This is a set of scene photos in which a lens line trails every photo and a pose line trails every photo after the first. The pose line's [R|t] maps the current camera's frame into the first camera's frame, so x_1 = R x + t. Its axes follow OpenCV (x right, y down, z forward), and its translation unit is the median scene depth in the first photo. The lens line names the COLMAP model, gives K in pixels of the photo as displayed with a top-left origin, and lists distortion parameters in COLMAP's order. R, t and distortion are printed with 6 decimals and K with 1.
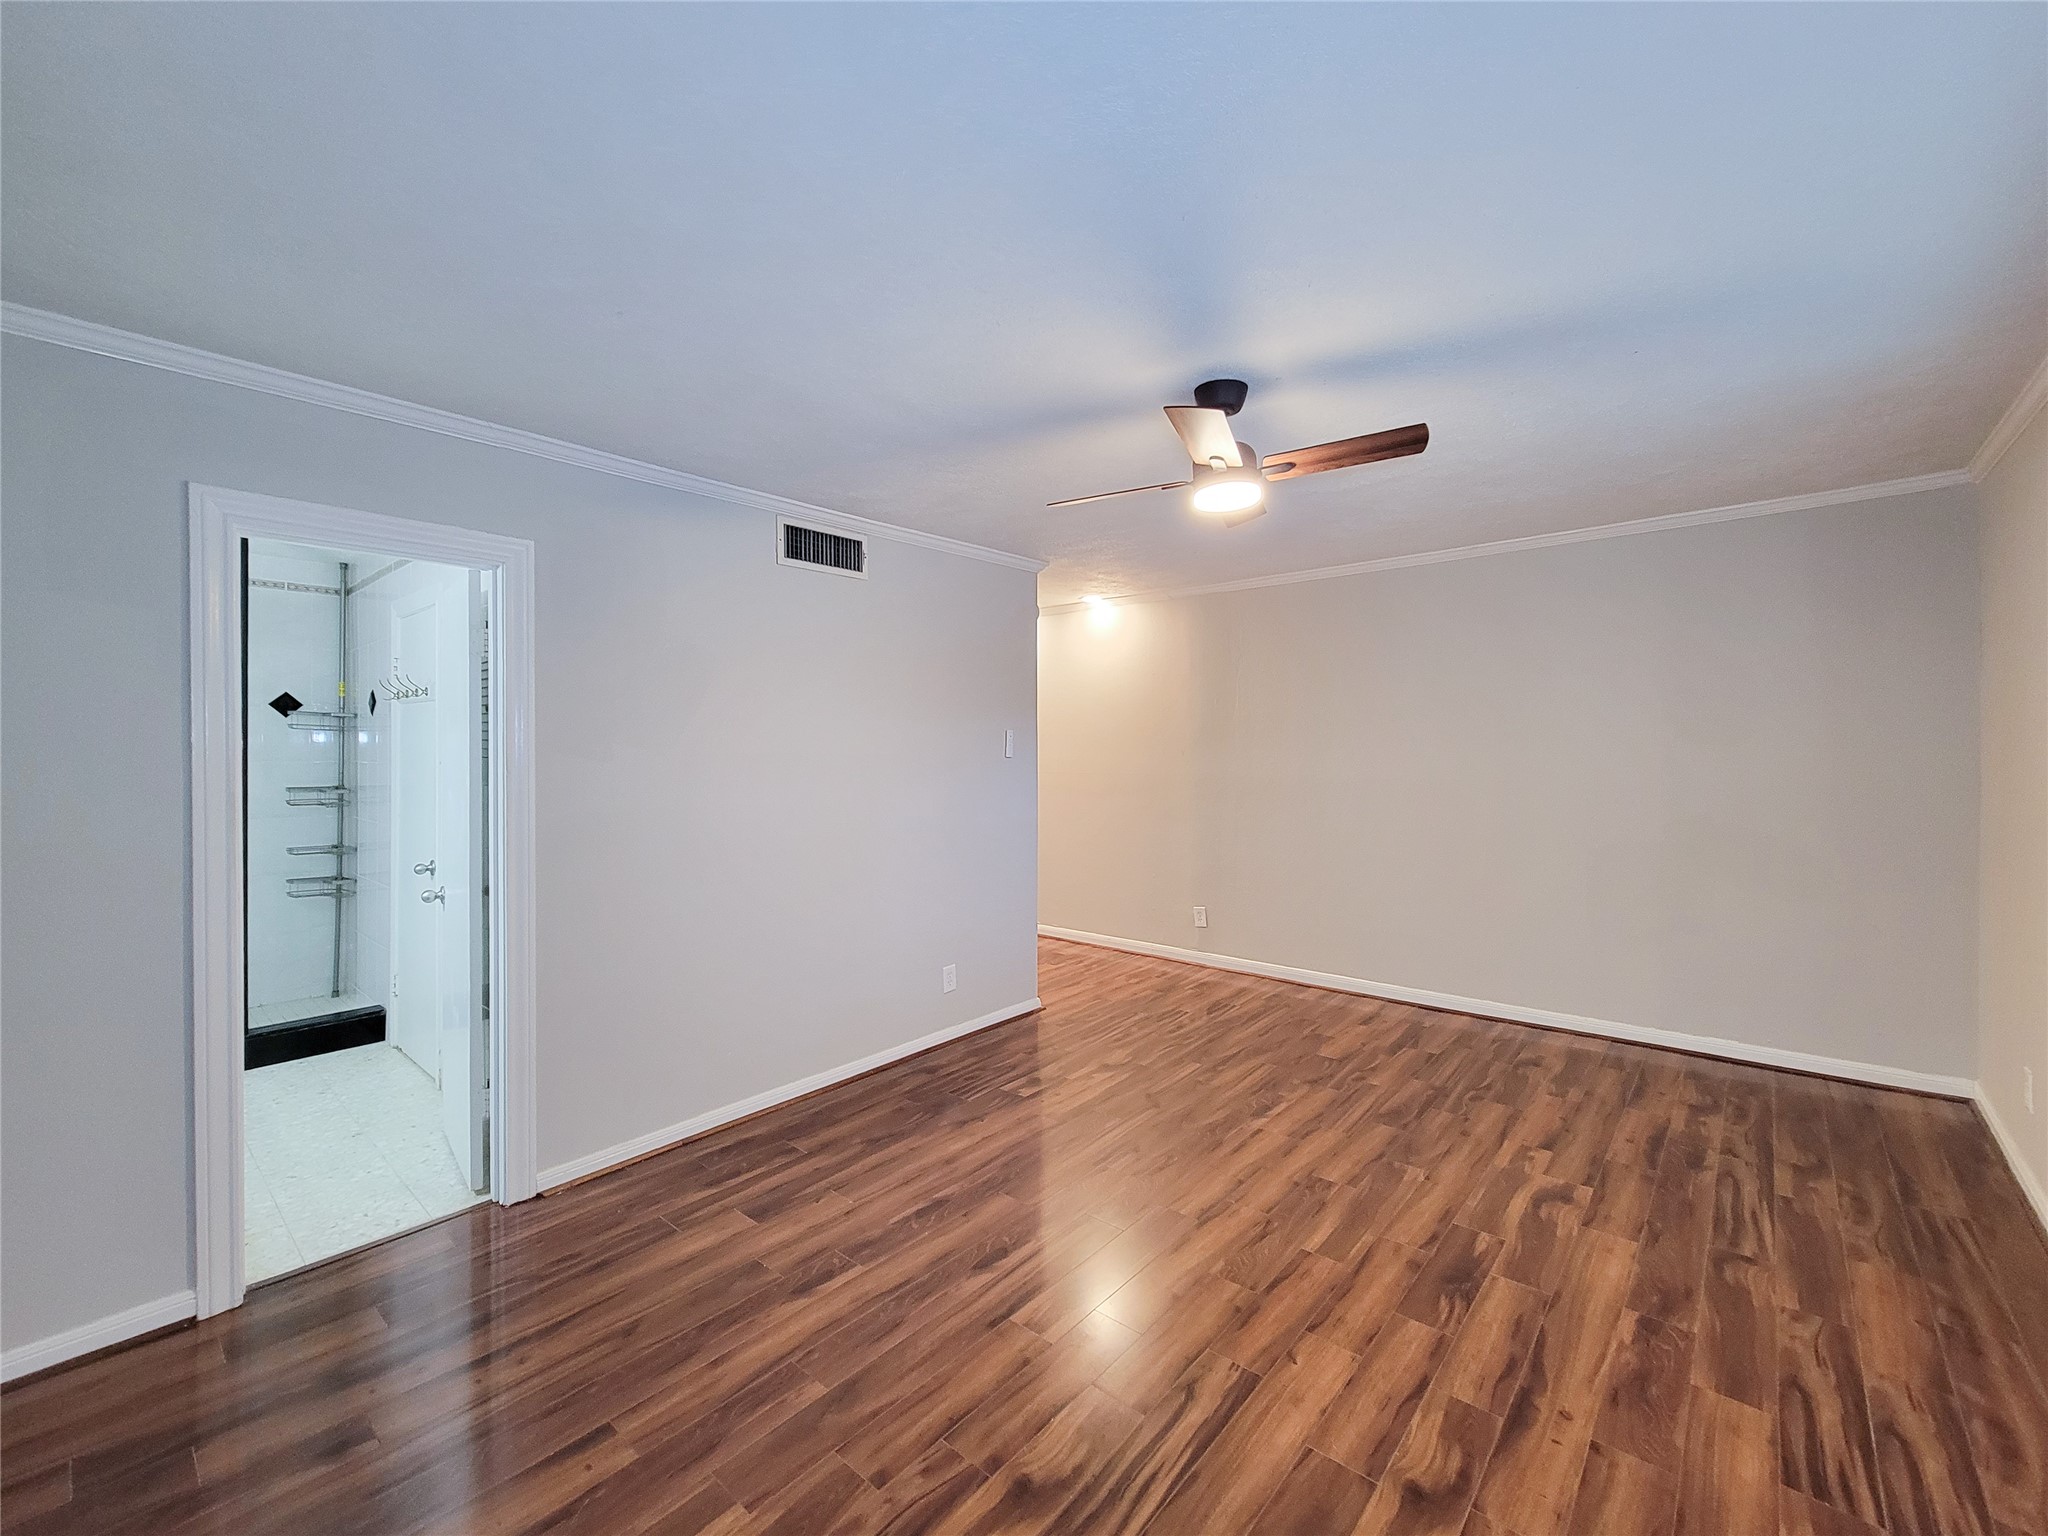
lens RADIAL K [[853.7, 0, 1008.4], [0, 853.7, 765.8], [0, 0, 1]] dist [0.005253, -0.003145]
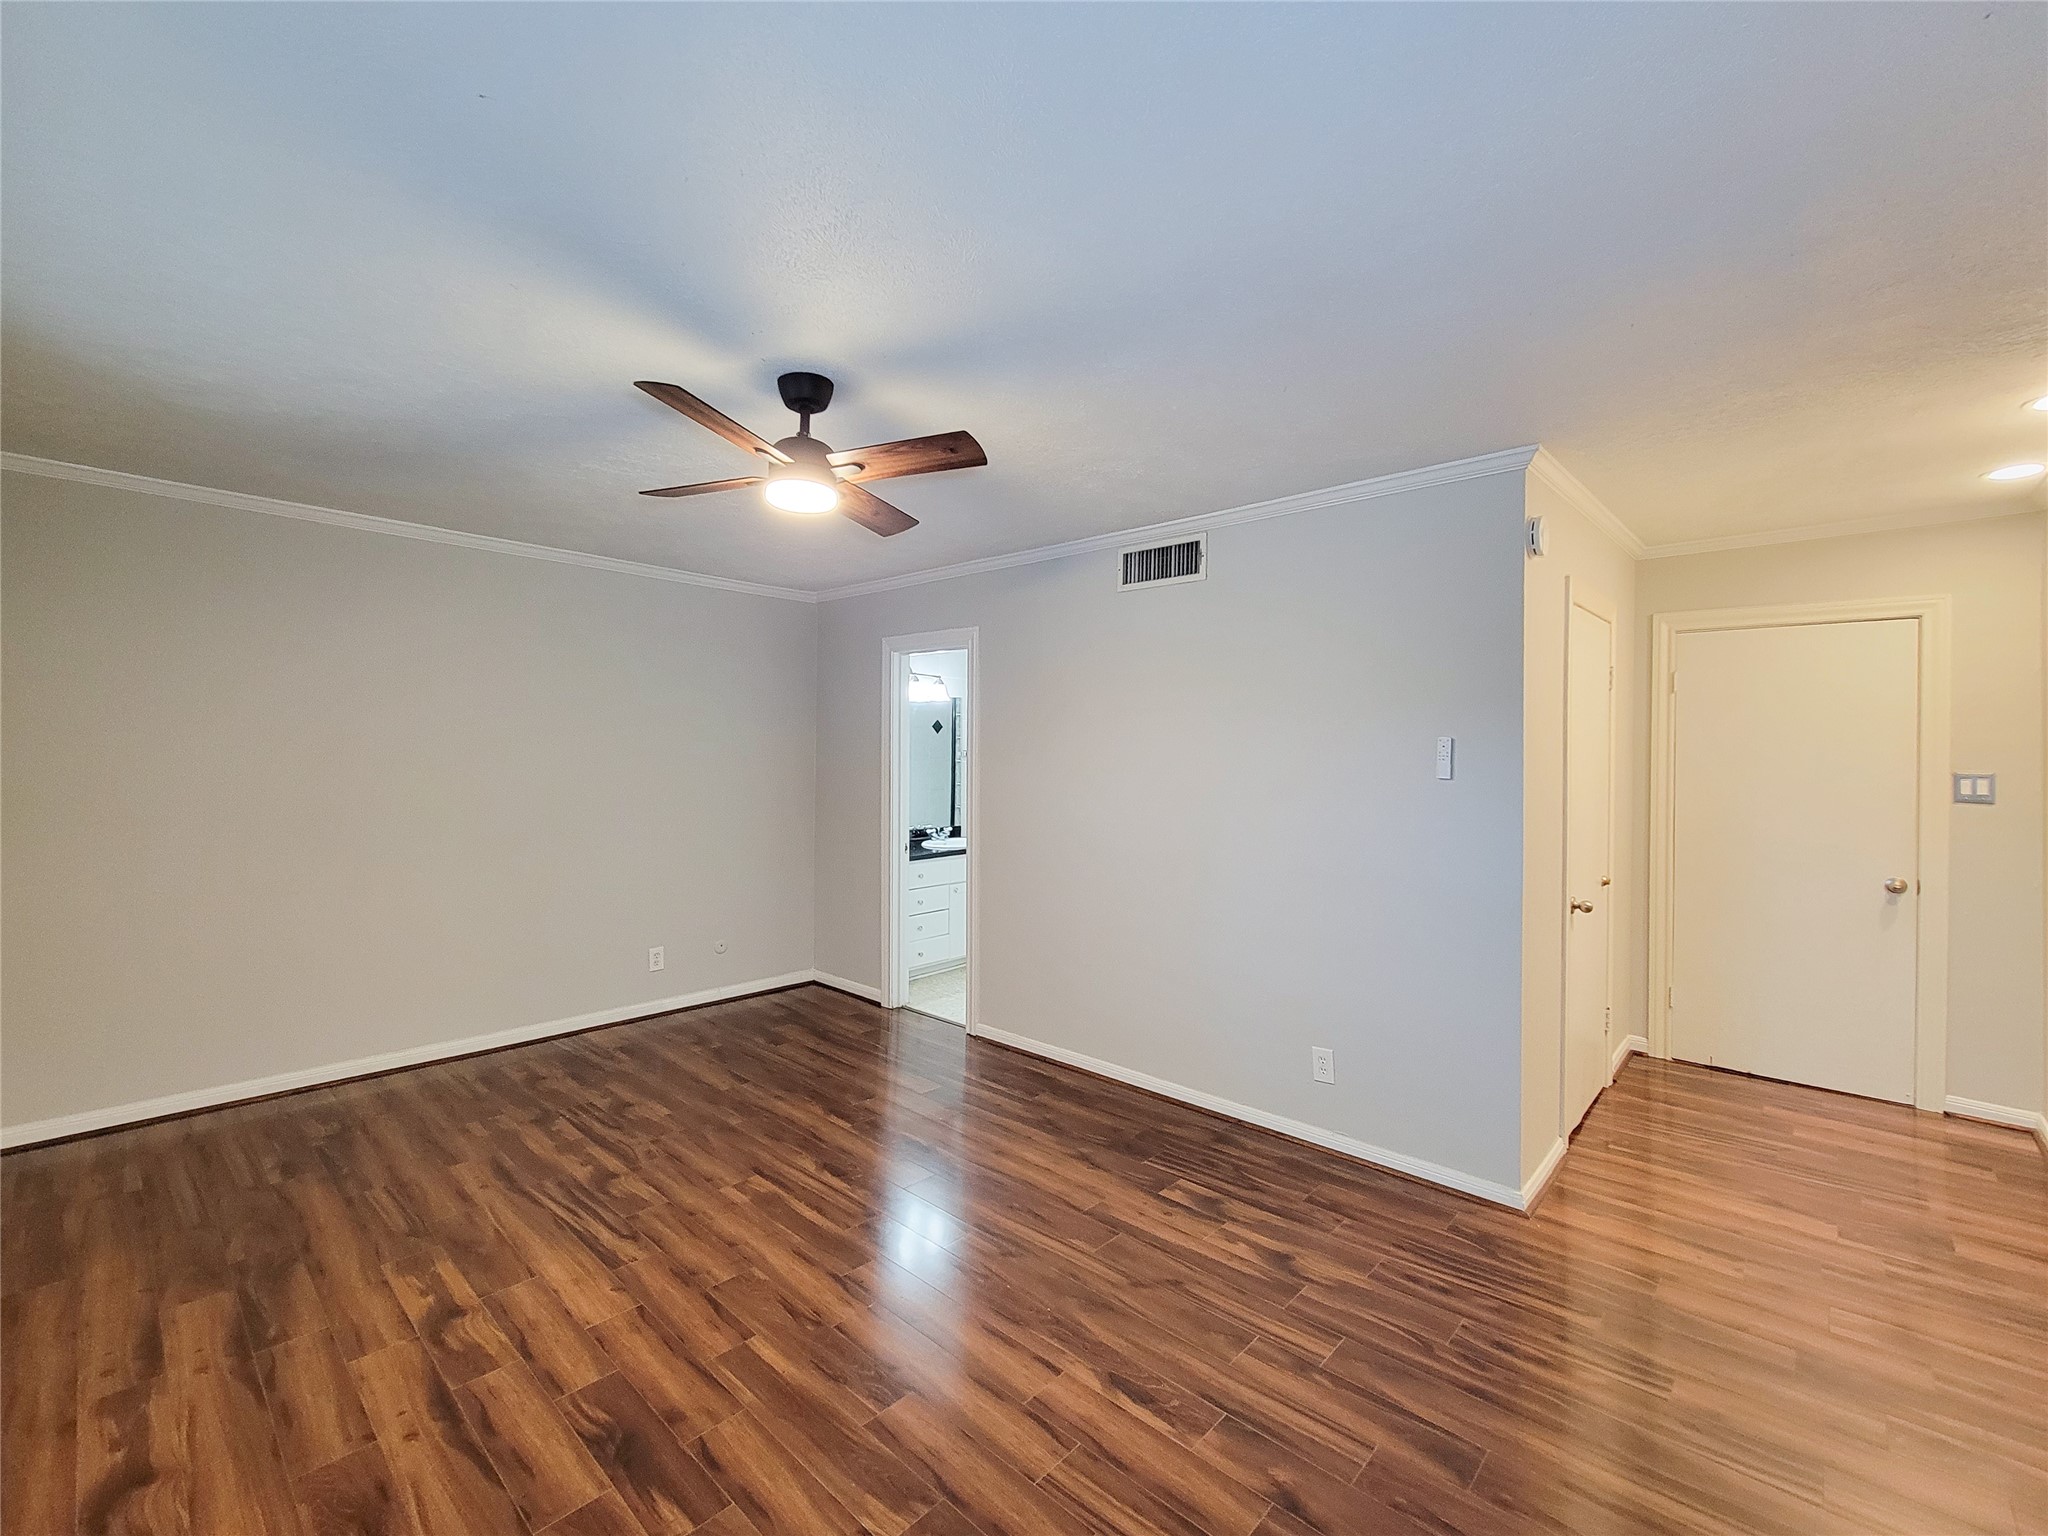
lens RADIAL K [[853.7, 0, 1008.4], [0, 853.7, 765.8], [0, 0, 1]] dist [0.005253, -0.003145]
pose [[-0.021313, 0.021391, -0.999544, 1.247578], [-0.029542, 0.999321, 0.022016, -0.046629], [0.999336, 0.029998, -0.020667, 1.308161]]
